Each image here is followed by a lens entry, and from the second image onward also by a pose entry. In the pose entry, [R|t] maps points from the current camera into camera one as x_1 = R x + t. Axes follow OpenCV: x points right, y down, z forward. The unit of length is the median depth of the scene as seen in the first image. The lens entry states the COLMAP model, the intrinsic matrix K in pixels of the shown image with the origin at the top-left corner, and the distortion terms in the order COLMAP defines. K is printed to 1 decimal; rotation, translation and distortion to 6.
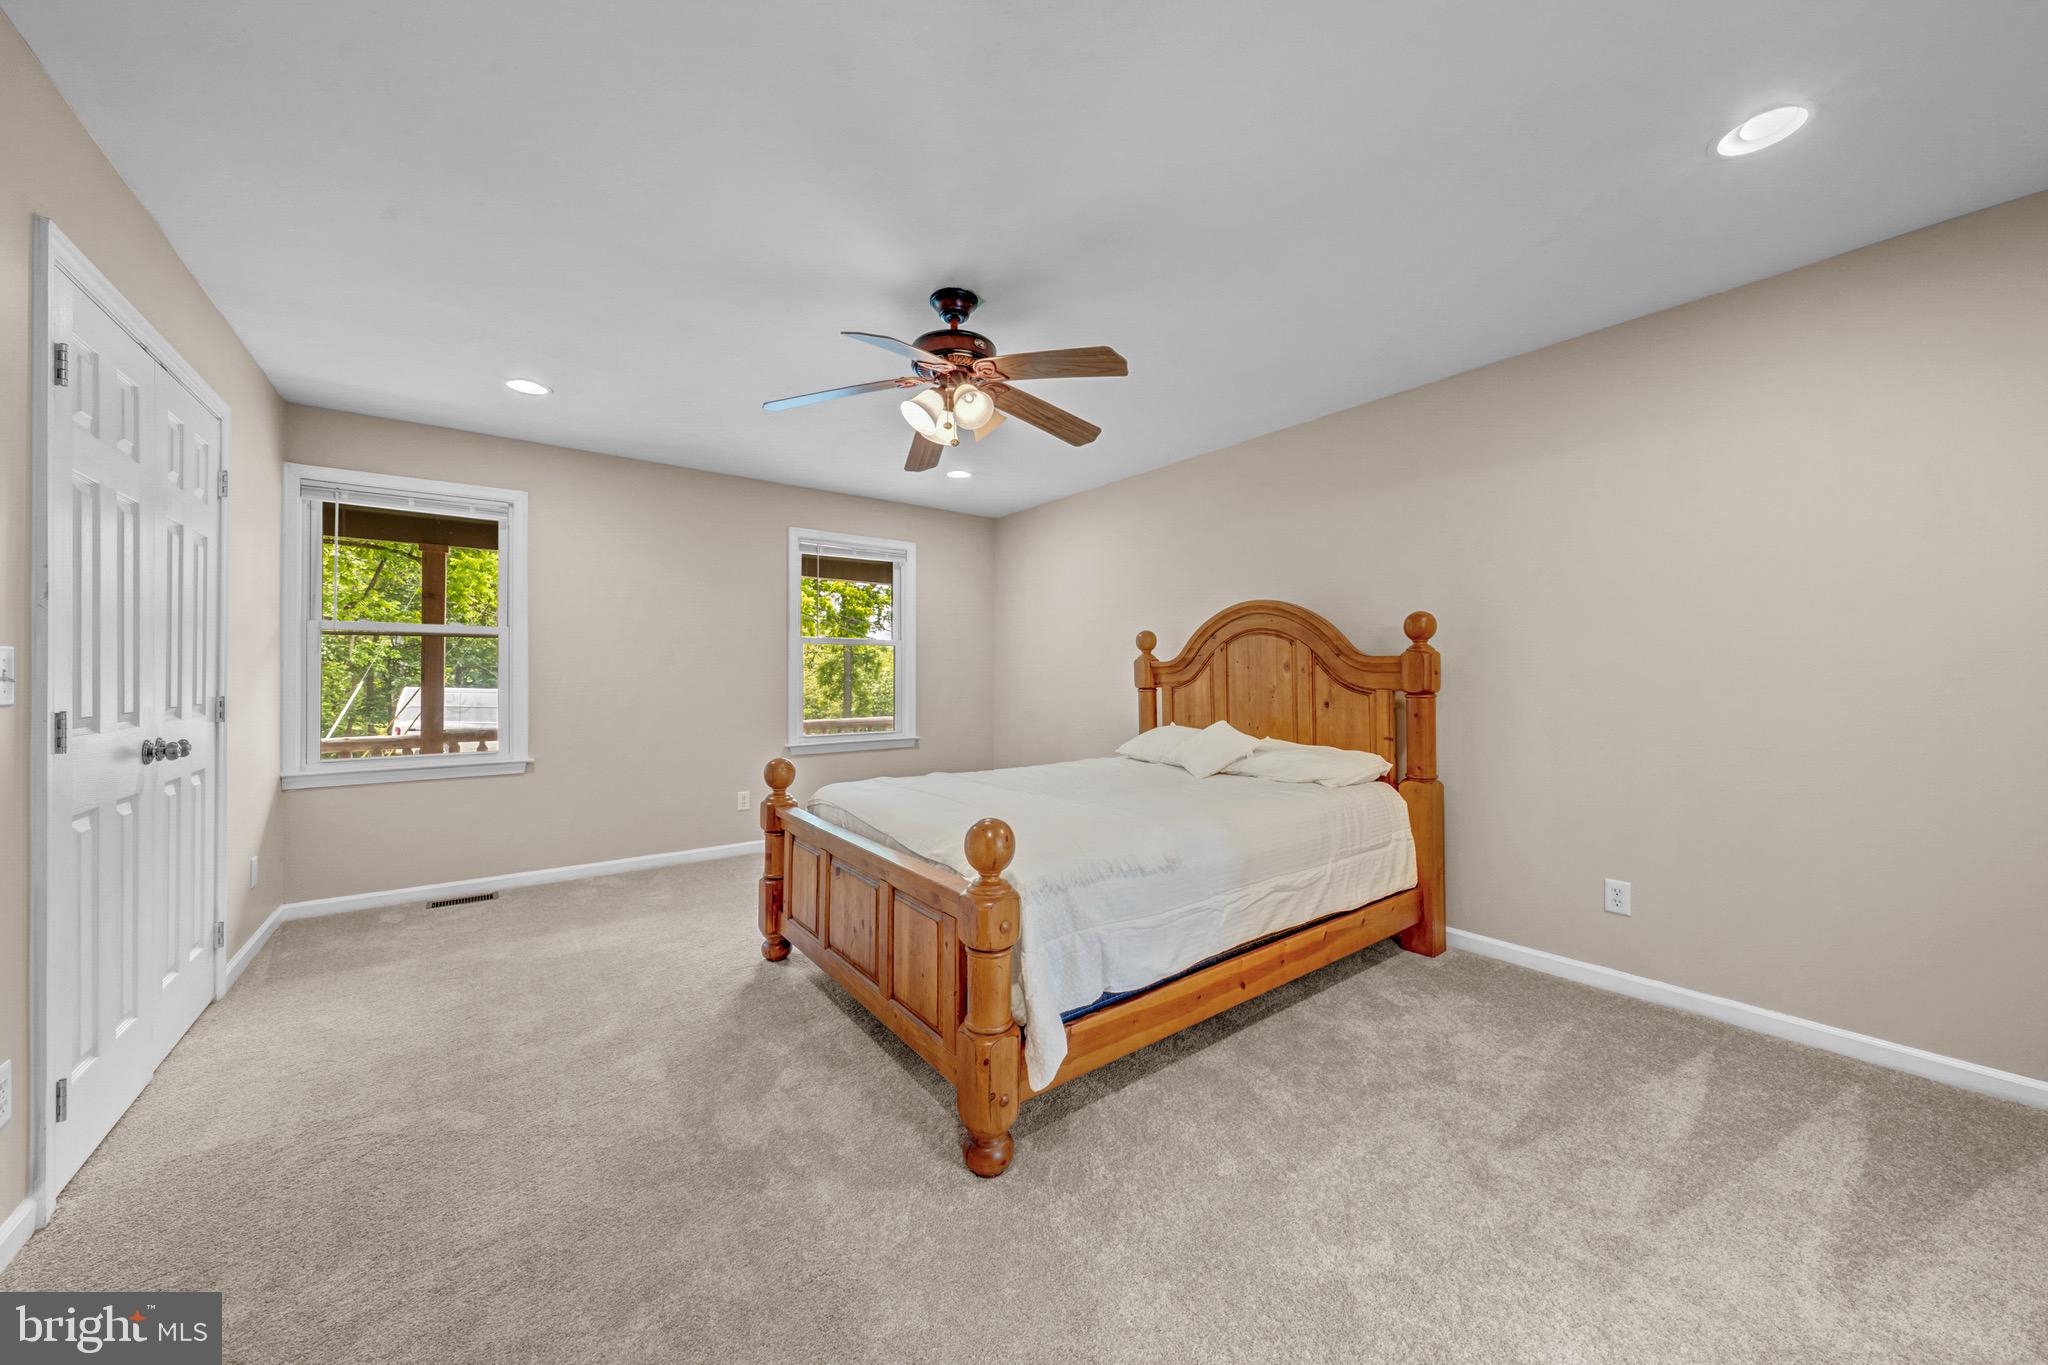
lens RADIAL K [[704.7, 0, 1022.3], [0, 704.7, 675.3], [0, 0, 1]] dist [-0.001589, -0.000266]
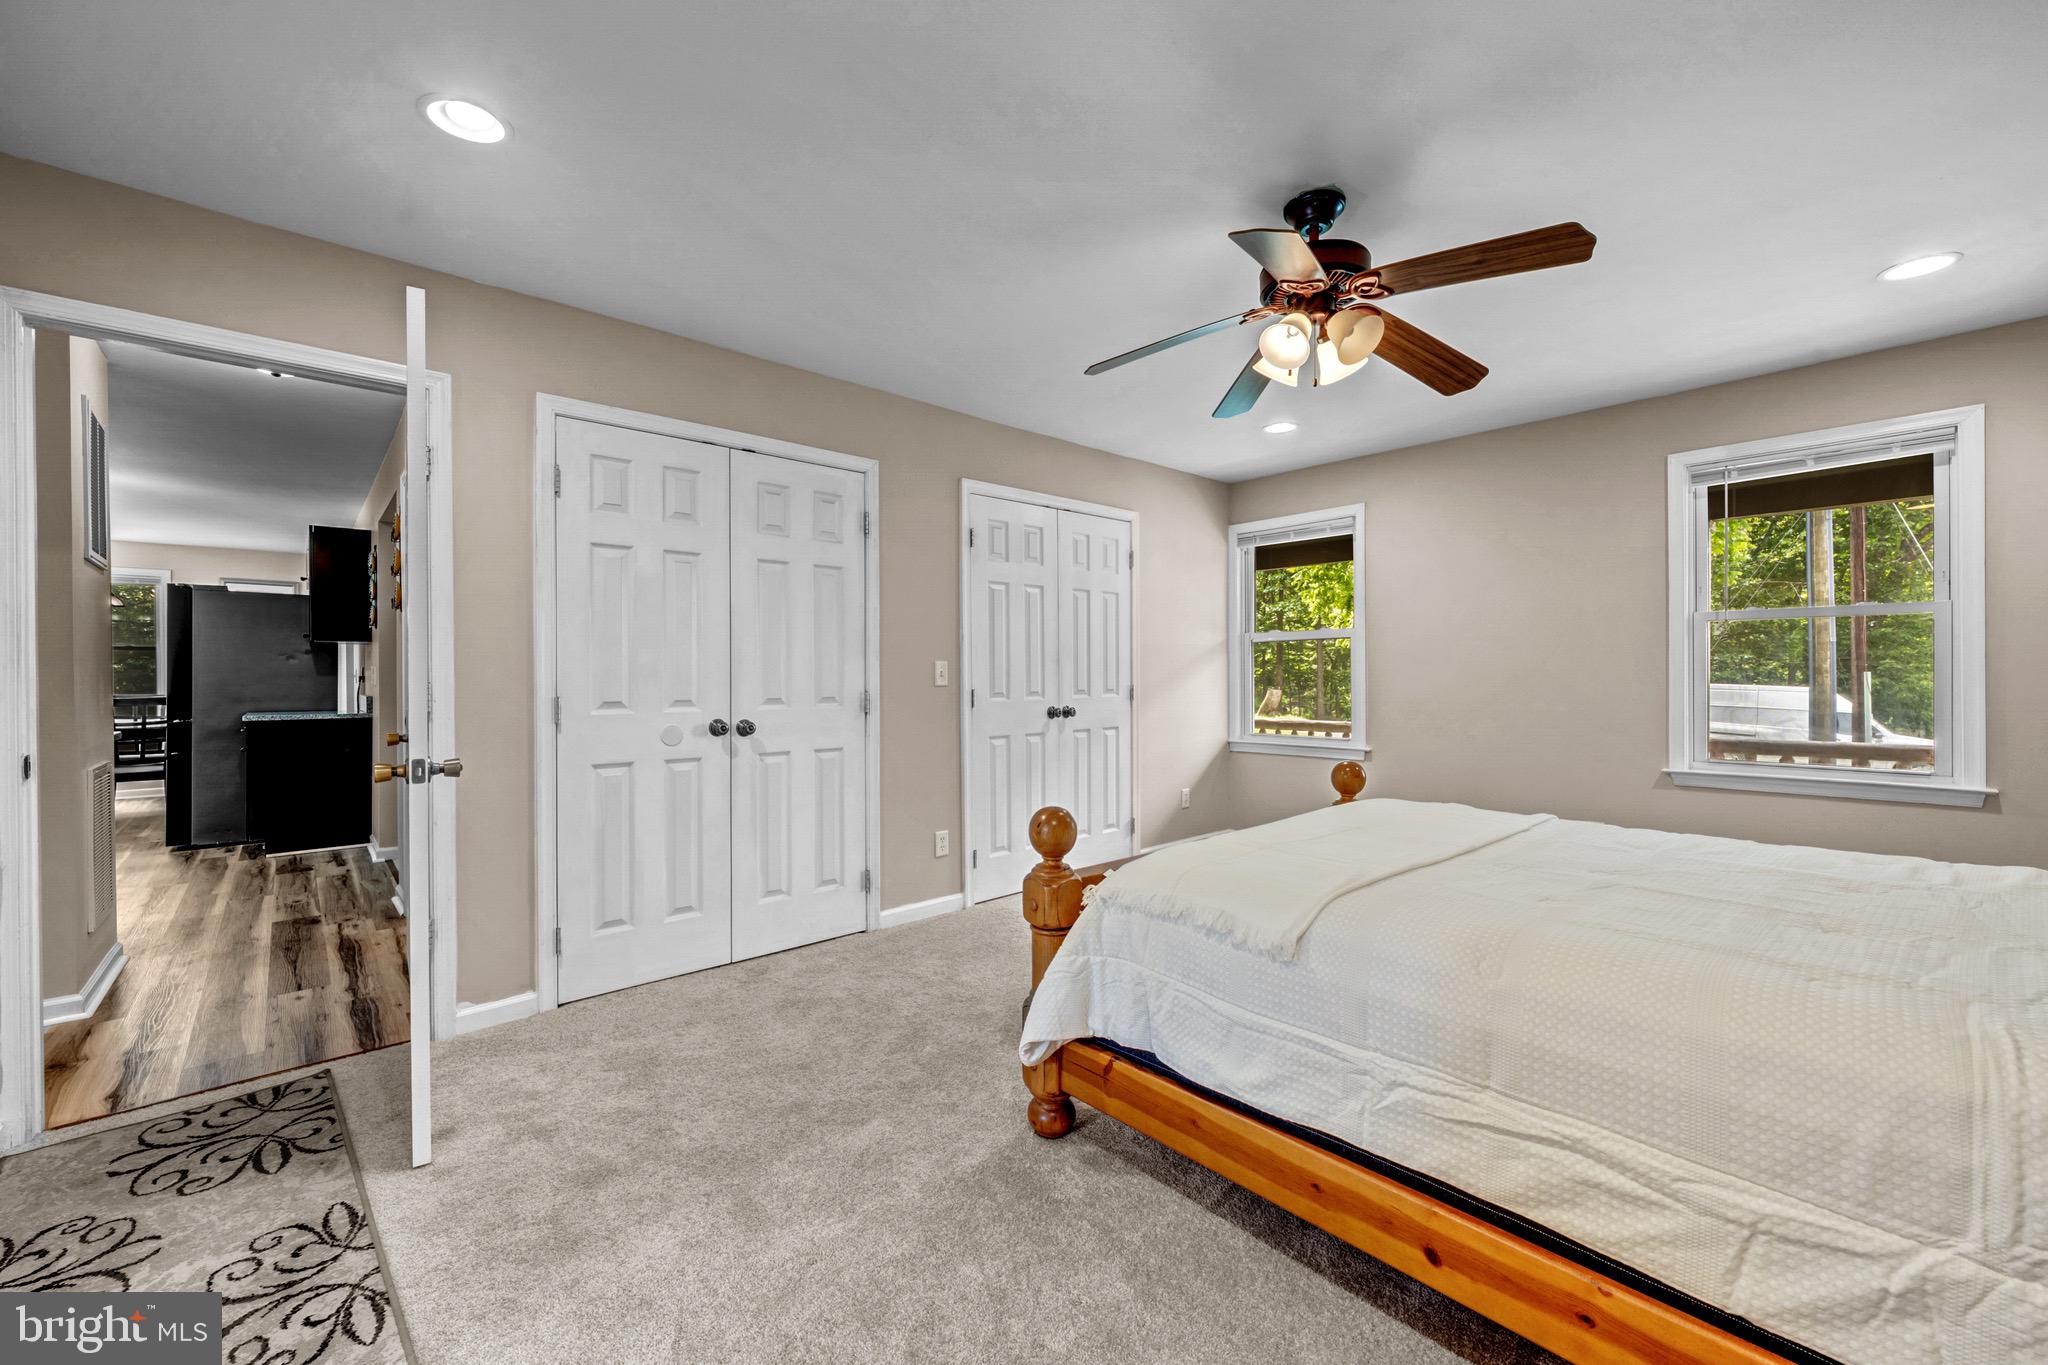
lens RADIAL K [[805.6, 0, 1028.0], [0, 805.6, 681.0], [0, 0, 1]] dist [-0.001735, -0.000103]
pose [[0.097848, 0.005406, -0.995187, 0.635104], [0.006531, 0.999960, 0.006074, 0.005061], [0.995180, -0.007093, 0.097809, 0.467326]]
